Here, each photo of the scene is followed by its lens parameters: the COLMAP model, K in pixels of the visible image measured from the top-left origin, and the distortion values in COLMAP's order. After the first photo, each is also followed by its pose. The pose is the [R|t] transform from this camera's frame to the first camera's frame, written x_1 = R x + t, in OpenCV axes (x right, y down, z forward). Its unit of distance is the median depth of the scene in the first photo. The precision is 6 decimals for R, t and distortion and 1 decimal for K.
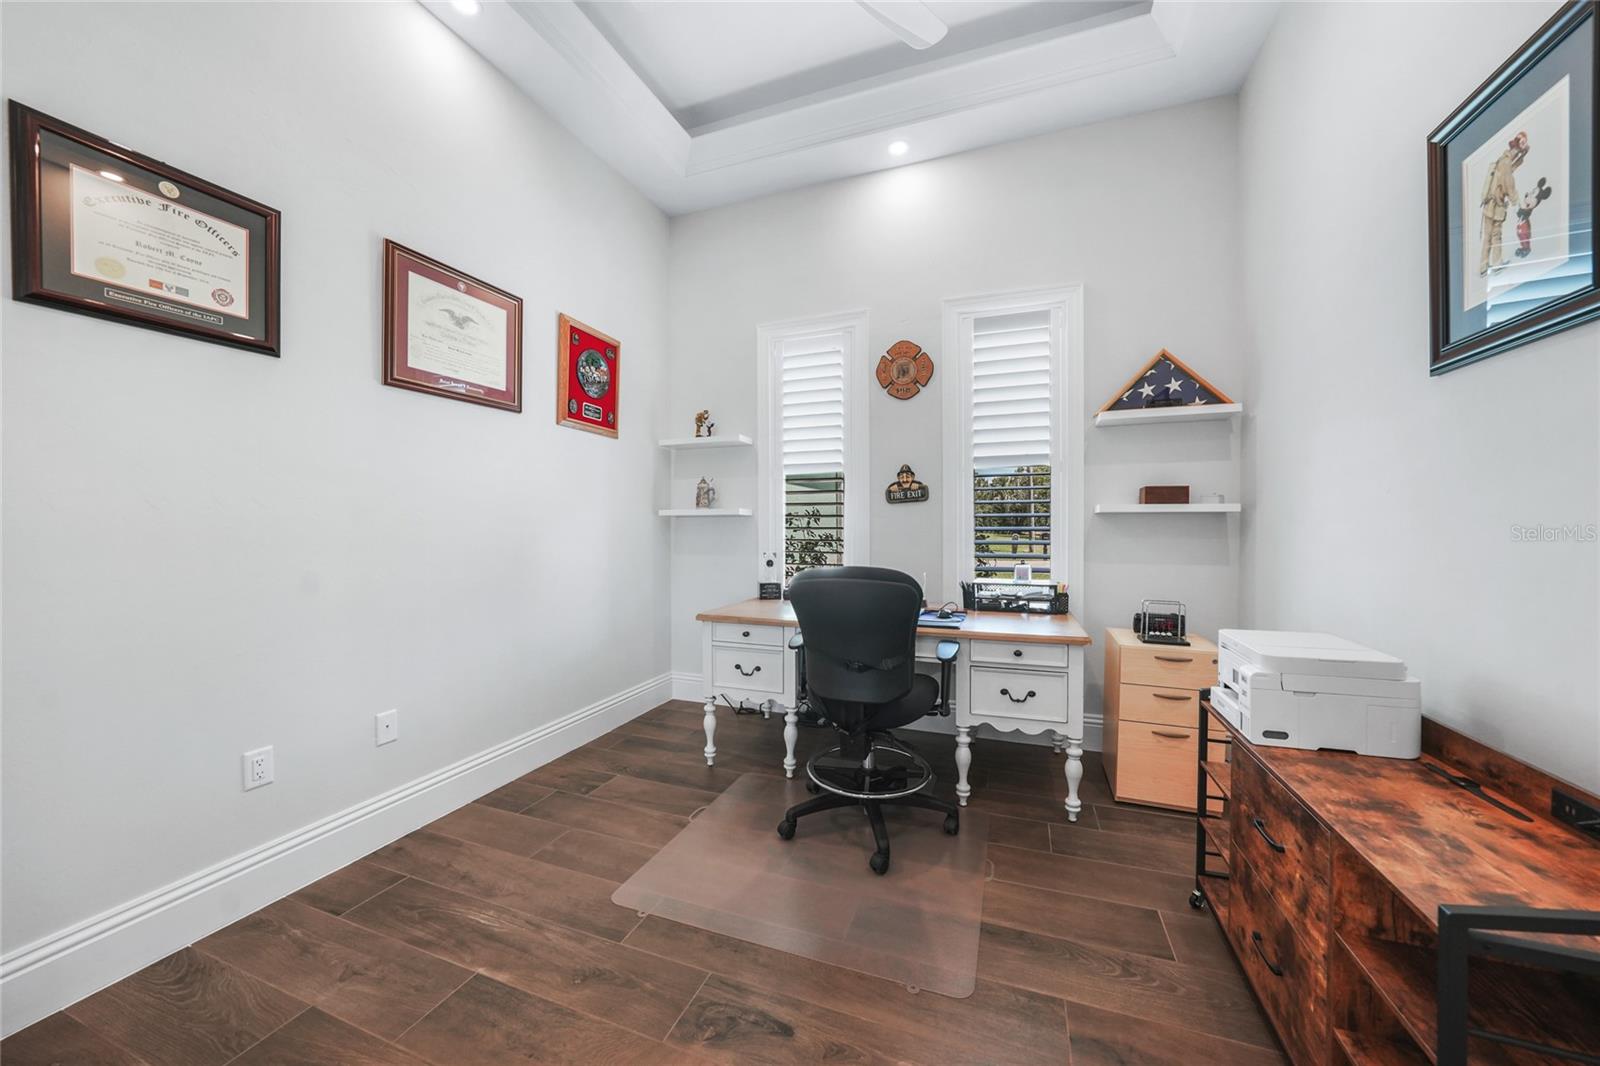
lens RADIAL K [[569.9, 0, 797.3], [0, 569.9, 528.7], [0, 0, 1]] dist [-0.024950, 0.005340]
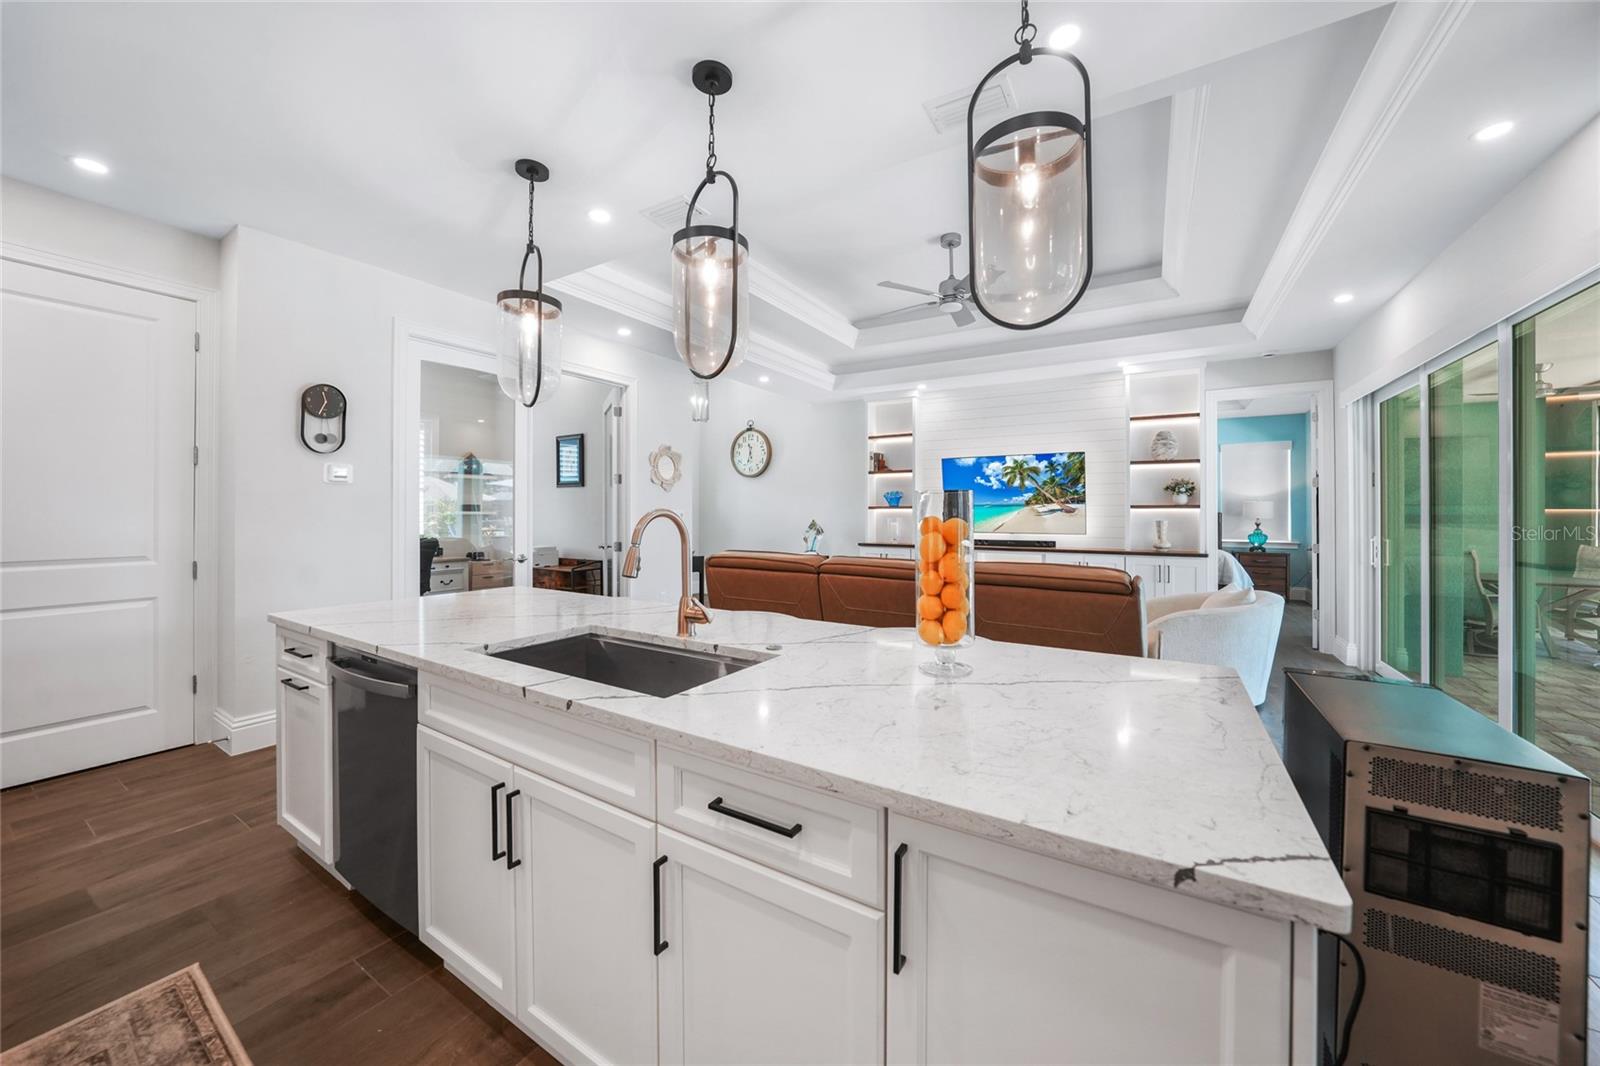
lens RADIAL K [[569.9, 0, 812.6], [0, 569.9, 507.1], [0, 0, 1]] dist [-0.024950, 0.005340]
pose [[0.182970, 0.014245, 0.983015, -1.383545], [0.008030, 0.999840, -0.015983, -0.006901], [-0.983086, 0.010818, 0.182826, -0.871489]]
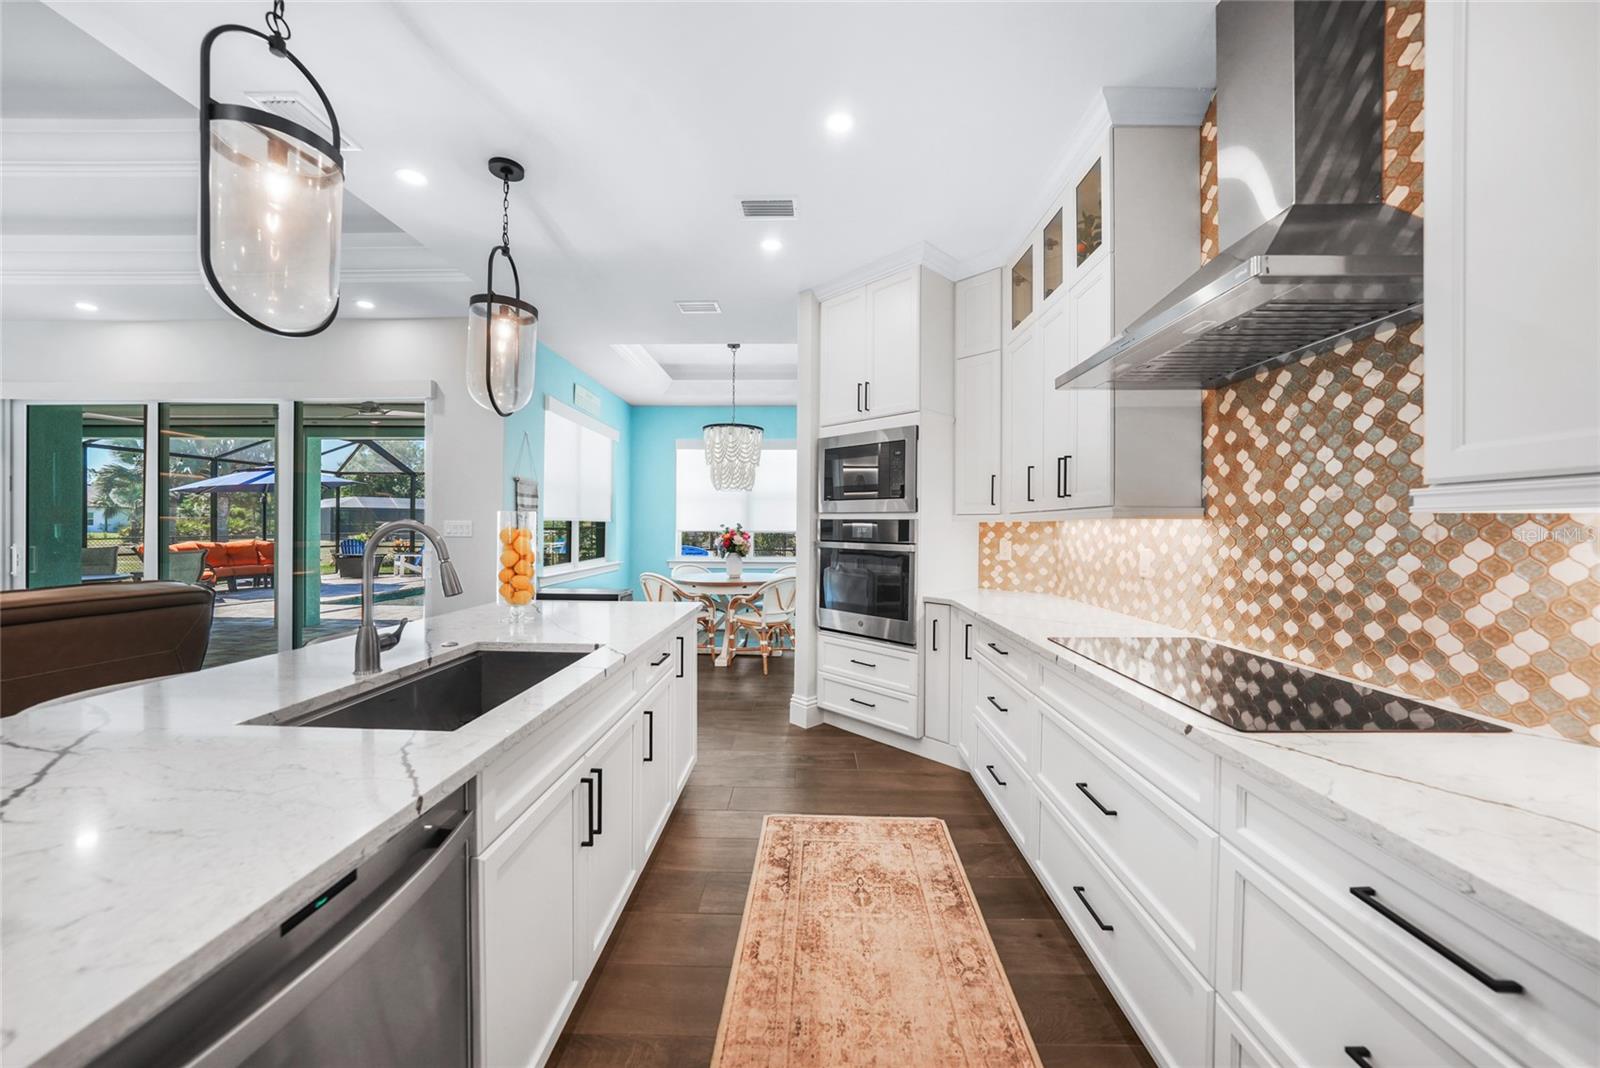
lens RADIAL K [[569.9, 0, 798.9], [0, 569.9, 527.0], [0, 0, 1]] dist [-0.024950, 0.005340]
pose [[-0.941788, -0.003796, -0.336187, -1.052680], [-0.007667, 0.999919, 0.010190, -0.015739], [0.336121, 0.012175, -0.941740, -0.151444]]
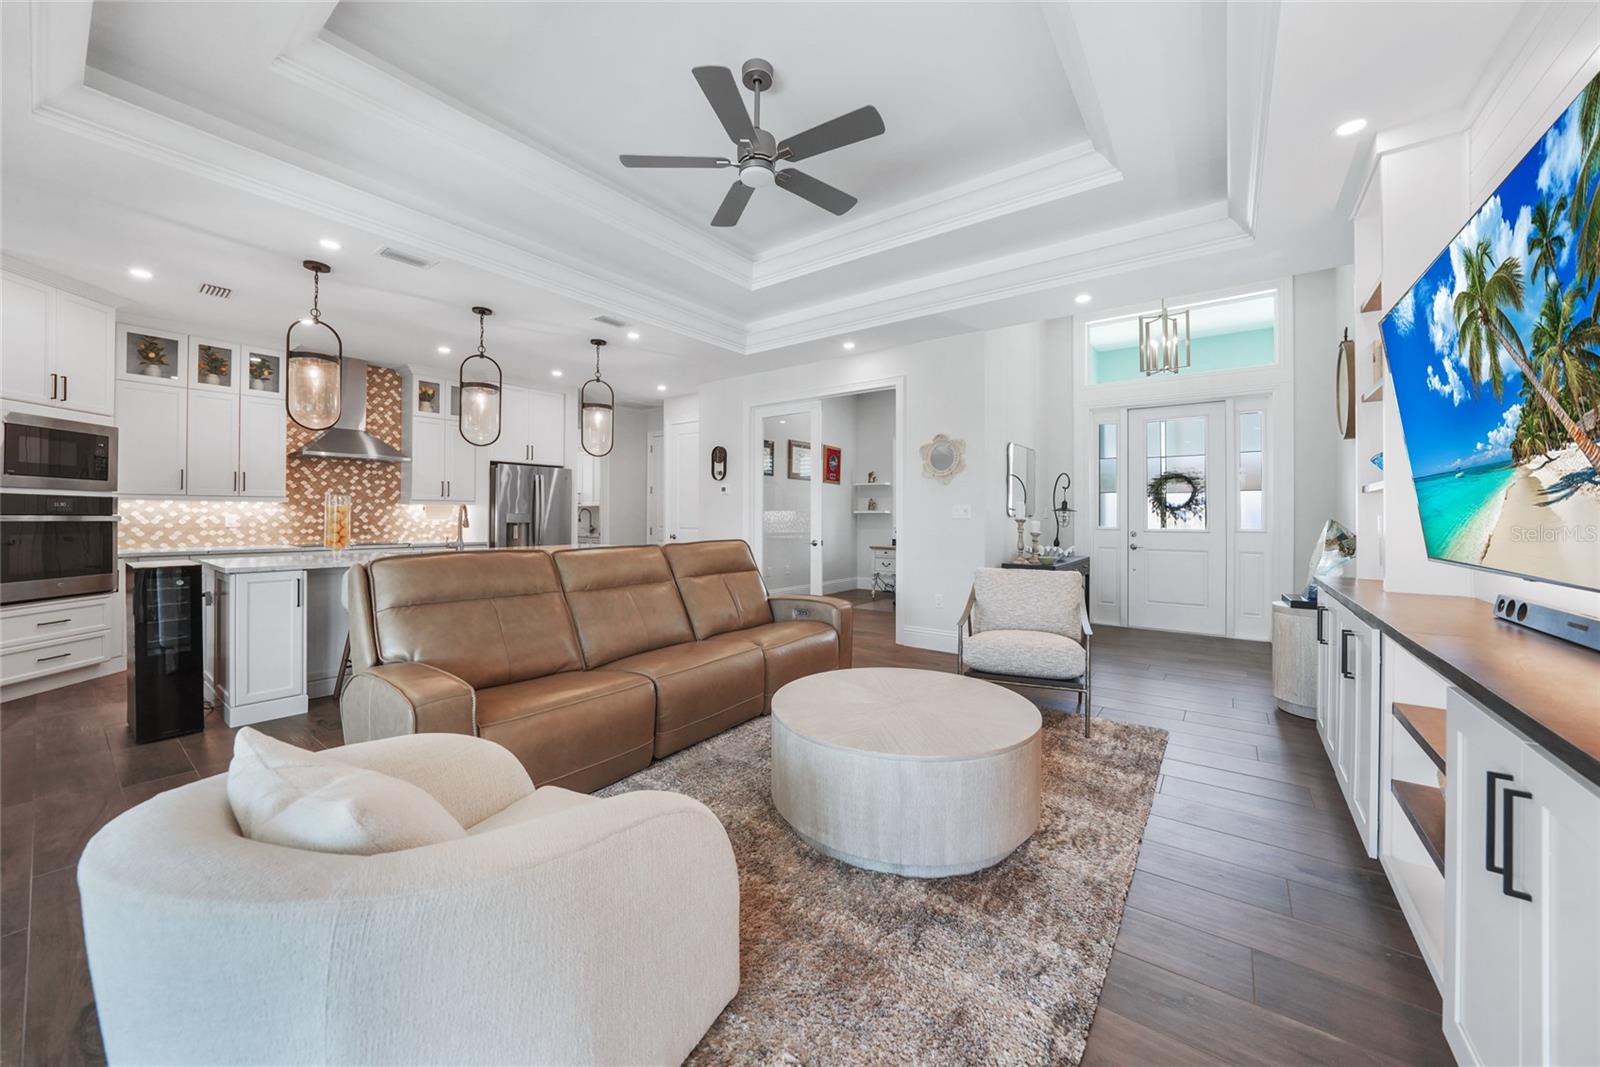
lens RADIAL K [[569.9, 0, 787.7], [0, 569.9, 513.9], [0, 0, 1]] dist [-0.024950, 0.005340]
pose [[0.958761, 0.010829, -0.284008, 0.221524], [-0.013734, 0.999872, -0.008238, 0.005498], [0.283882, 0.011799, 0.958786, -1.709474]]
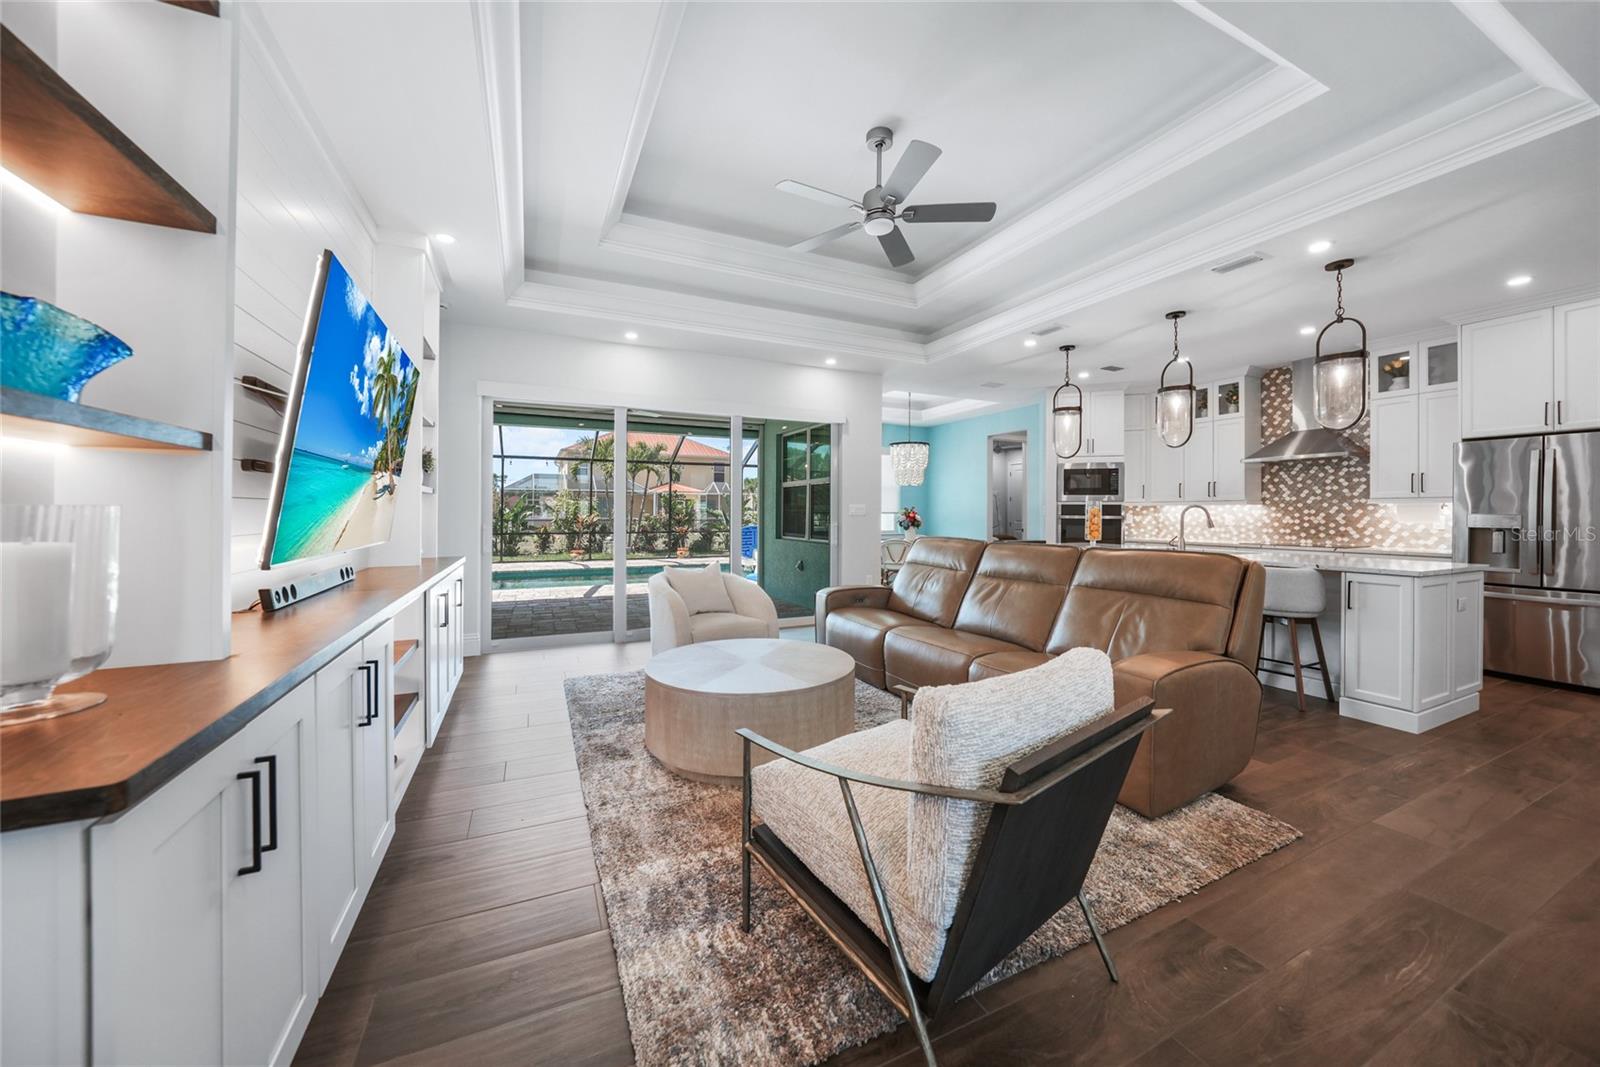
lens RADIAL K [[569.9, 0, 808.8], [0, 569.9, 513.3], [0, 0, 1]] dist [-0.024950, 0.005340]
pose [[-0.693313, 0.003849, -0.720626, 0.734213], [-0.005599, 0.999927, 0.010727, -0.004493], [0.720615, 0.011472, -0.693241, -0.360887]]
